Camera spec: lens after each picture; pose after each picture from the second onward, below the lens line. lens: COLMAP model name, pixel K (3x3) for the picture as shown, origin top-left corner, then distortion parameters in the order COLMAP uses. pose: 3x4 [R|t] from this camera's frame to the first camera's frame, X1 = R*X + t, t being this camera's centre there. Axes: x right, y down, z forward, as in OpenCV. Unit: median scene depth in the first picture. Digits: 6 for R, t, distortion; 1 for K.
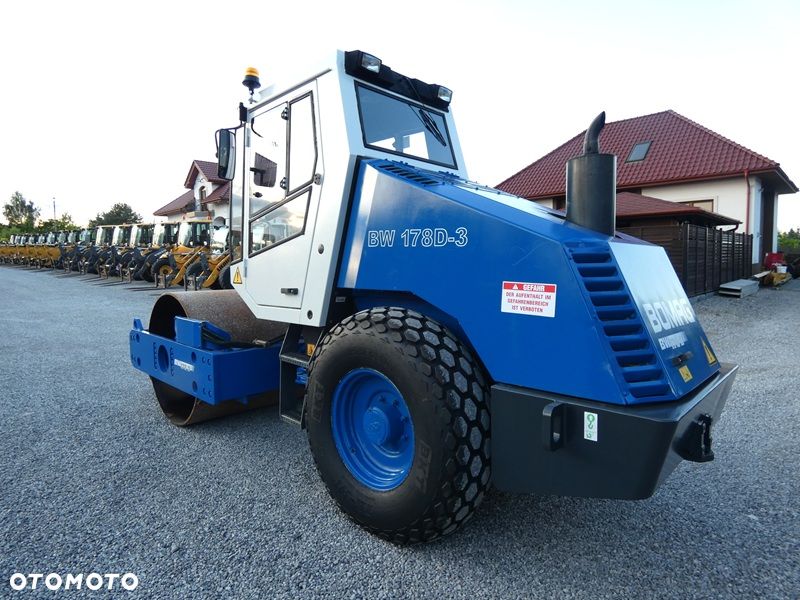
lens RADIAL K [[484.2, 0, 392.5], [0, 484.2, 300.7], [0, 0, 1]] dist [-0.004545, -0.000372]
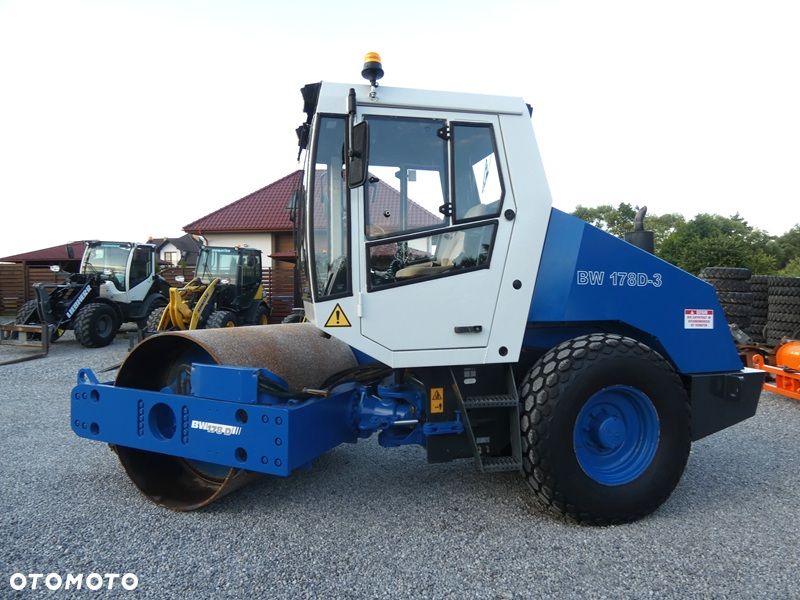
lens RADIAL K [[482.8, 0, 399.3], [0, 482.8, 298.3], [0, 0, 1]] dist [-0.001135, -0.002253]
pose [[0.518080, -0.014751, 0.855205, -1.157529], [0.063860, 0.997728, -0.021477, -0.073319], [-0.852945, 0.065740, 0.517845, 0.701666]]
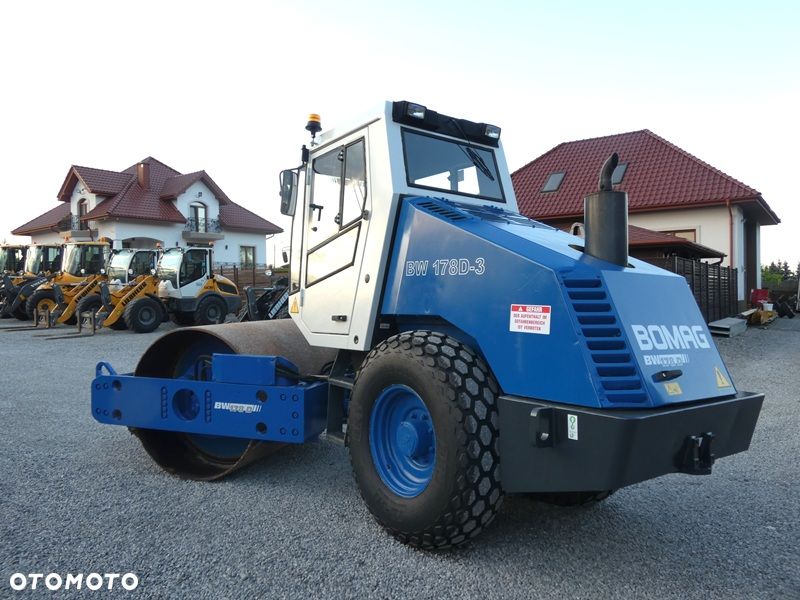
lens RADIAL K [[605.1, 0, 384.3], [0, 605.1, 303.6], [0, 0, 1]] dist [-0.058598, -0.000642]
pose [[0.983596, 0.011928, -0.179988, 0.136570], [-0.026808, 0.996397, -0.080465, 0.057695], [0.178380, 0.083971, 0.980372, -0.318977]]
